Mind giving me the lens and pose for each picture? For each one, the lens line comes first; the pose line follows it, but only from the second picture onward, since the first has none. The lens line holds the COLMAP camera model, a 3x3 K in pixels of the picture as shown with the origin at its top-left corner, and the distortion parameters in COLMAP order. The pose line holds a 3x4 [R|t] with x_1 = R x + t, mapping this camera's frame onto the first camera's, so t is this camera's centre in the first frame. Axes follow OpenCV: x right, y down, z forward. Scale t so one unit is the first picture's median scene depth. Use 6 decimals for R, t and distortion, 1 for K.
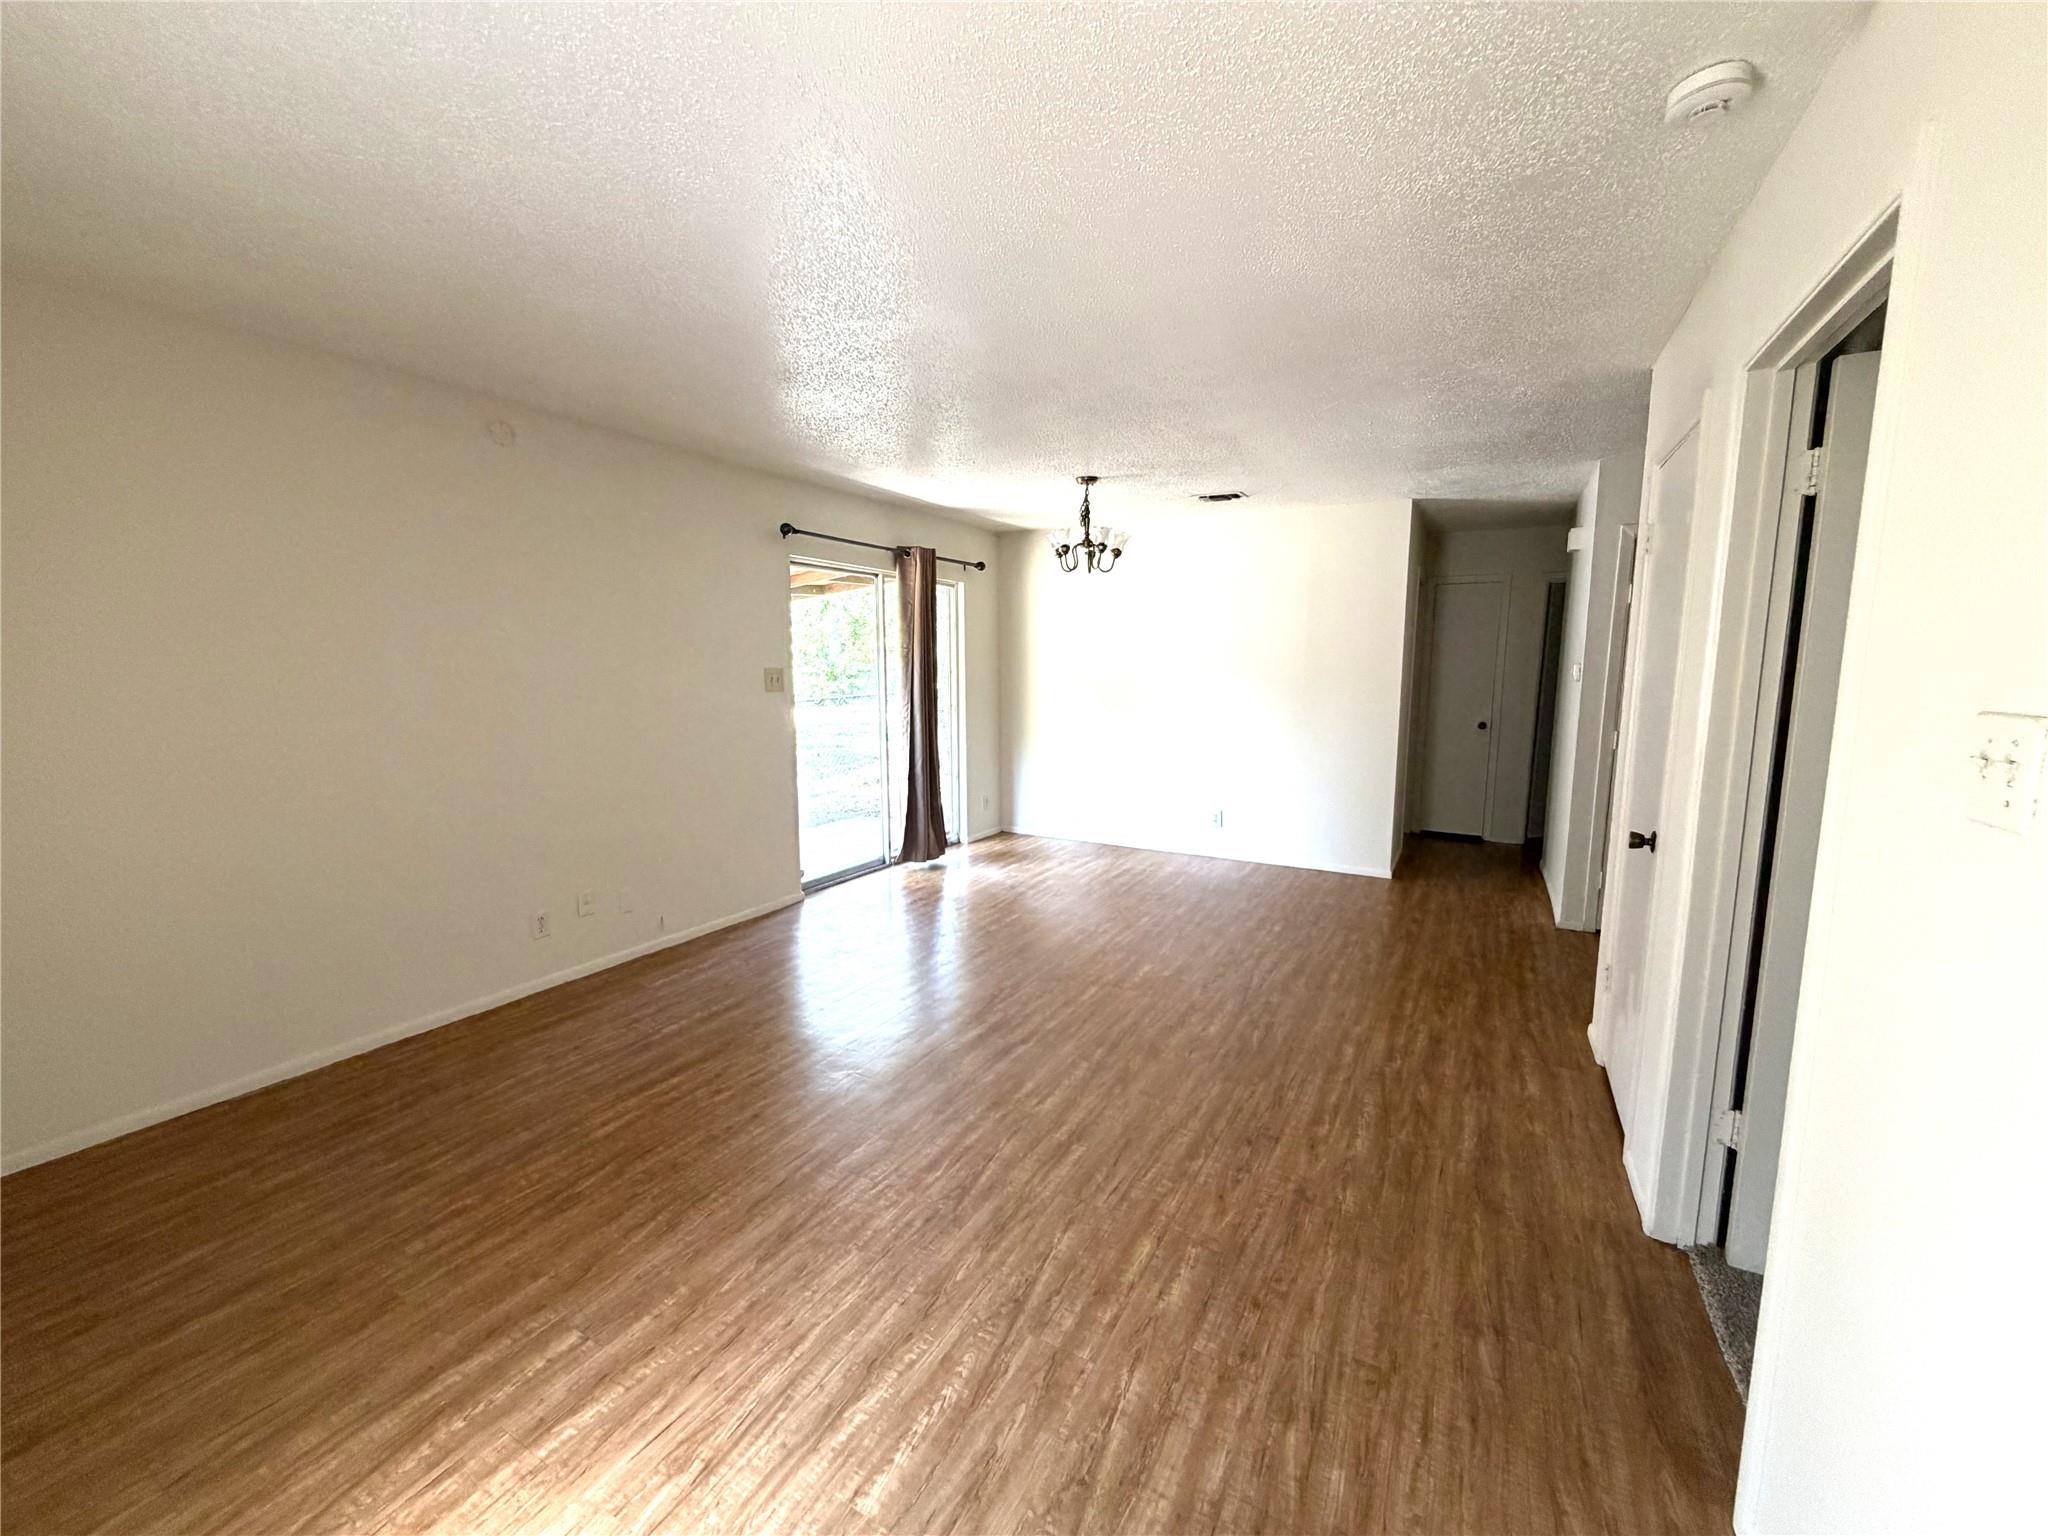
lens RADIAL K [[816.7, 0, 1019.3], [0, 816.7, 768.6], [0, 0, 1]] dist [-0.000570, 0.000519]
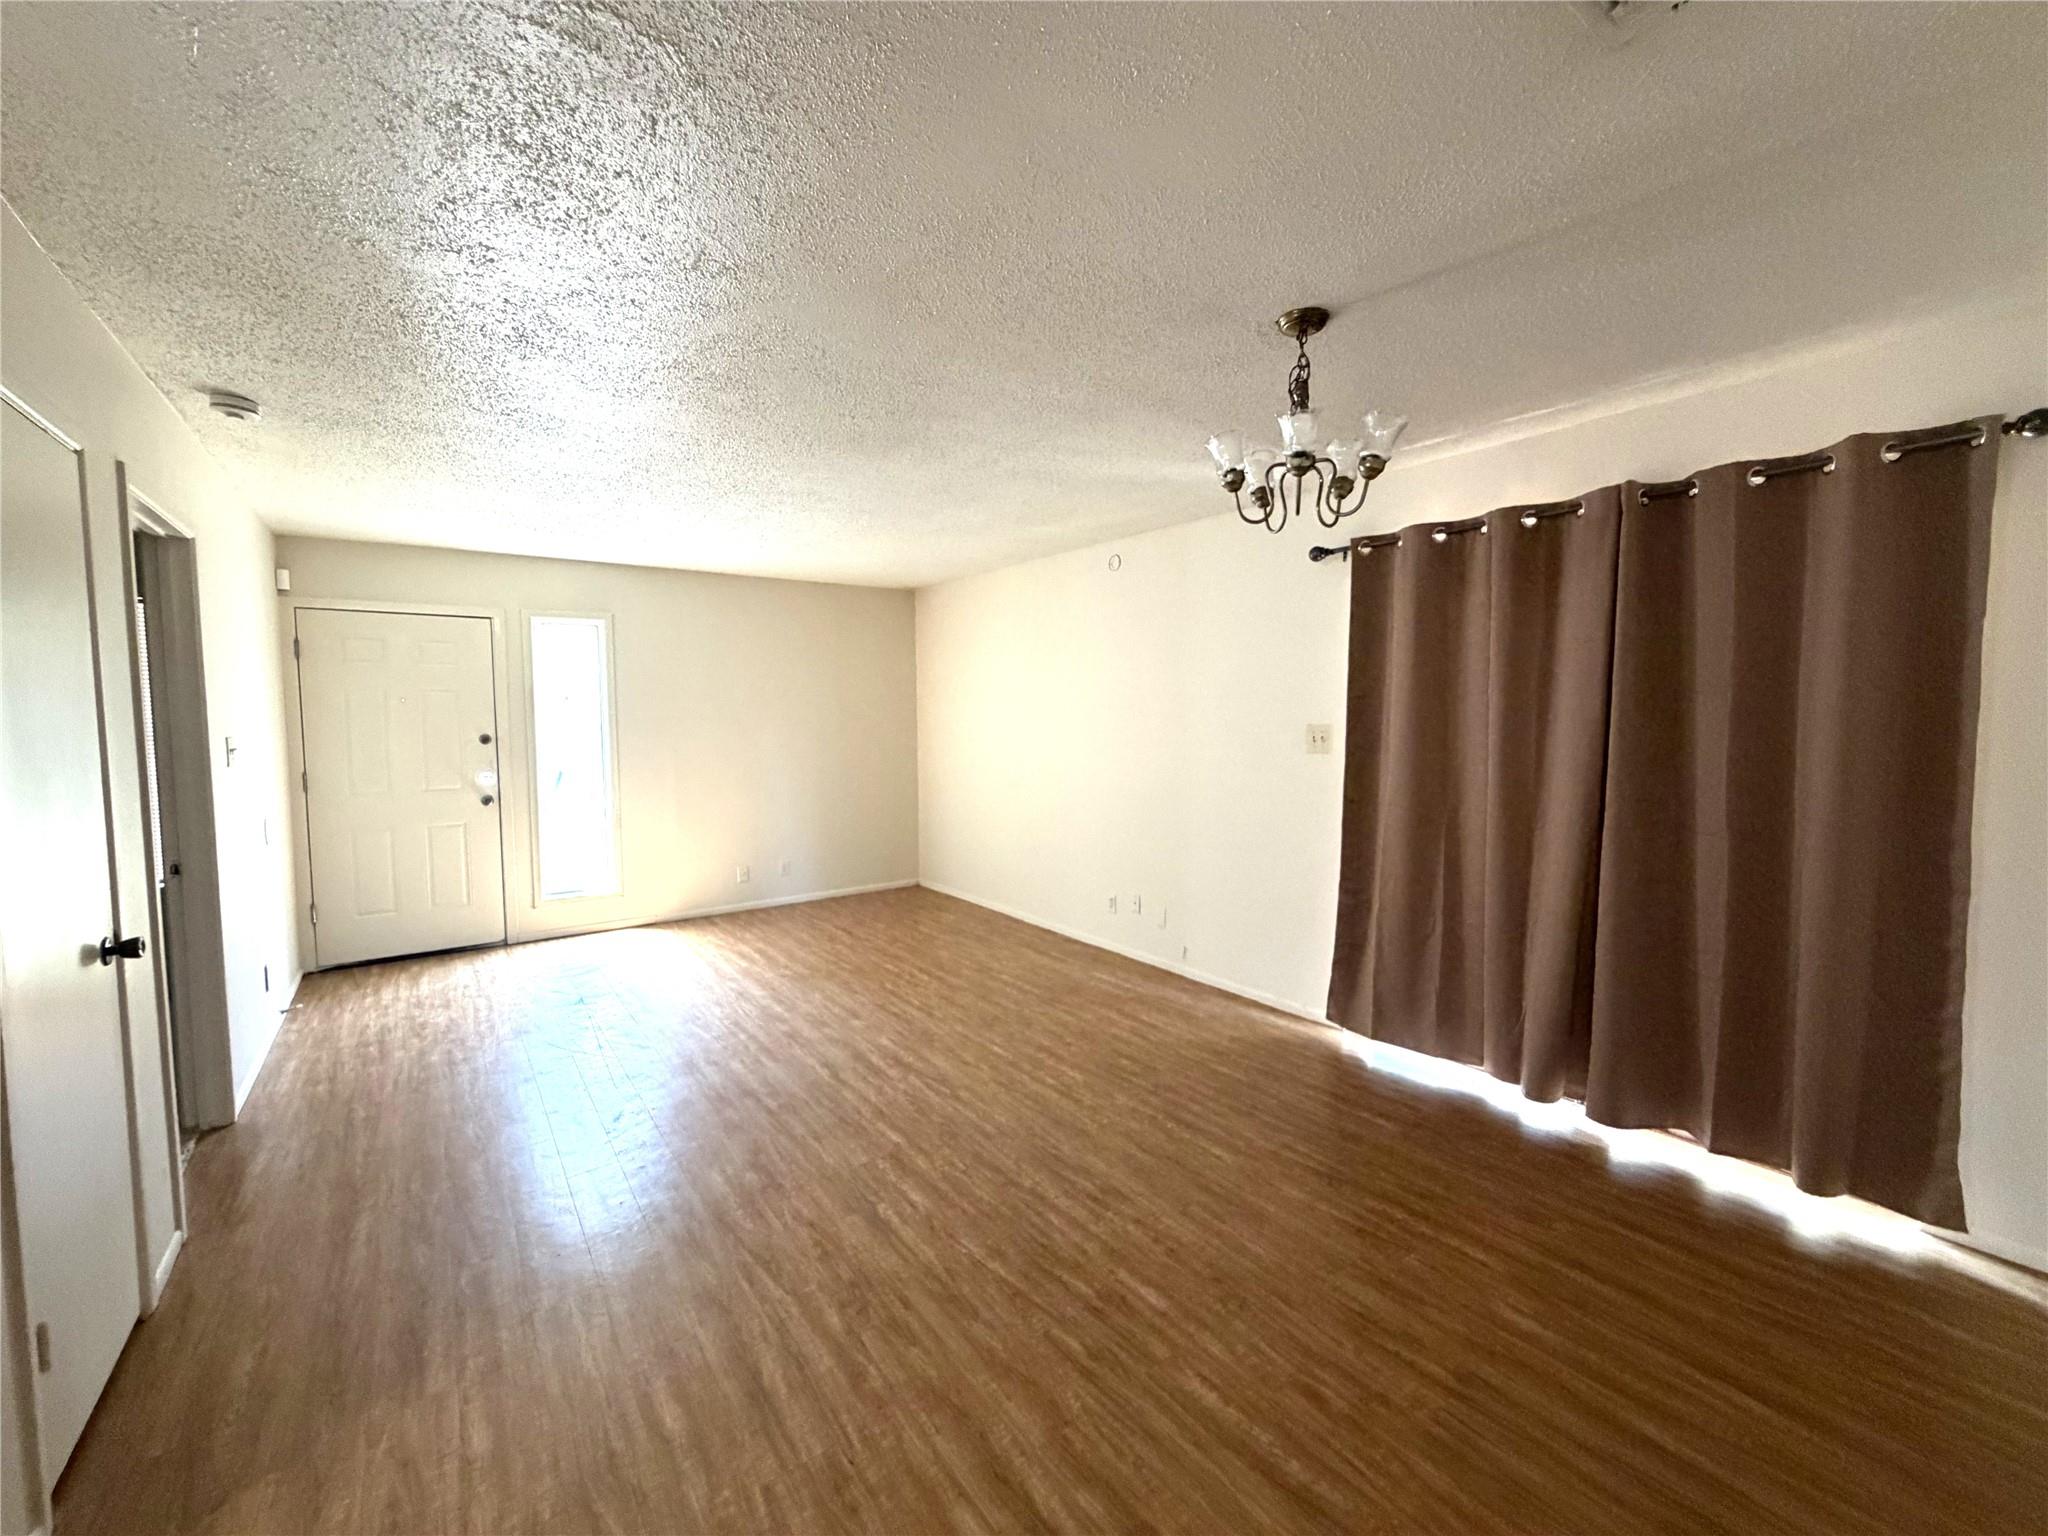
lens RADIAL K [[816.7, 0, 1018.3], [0, 816.7, 766.8], [0, 0, 1]] dist [-0.000570, 0.000519]
pose [[-0.415944, 0.059501, -0.907442, 1.139575], [-0.114230, 0.986535, 0.117046, -0.286219], [0.902188, 0.152342, -0.403546, 2.139930]]
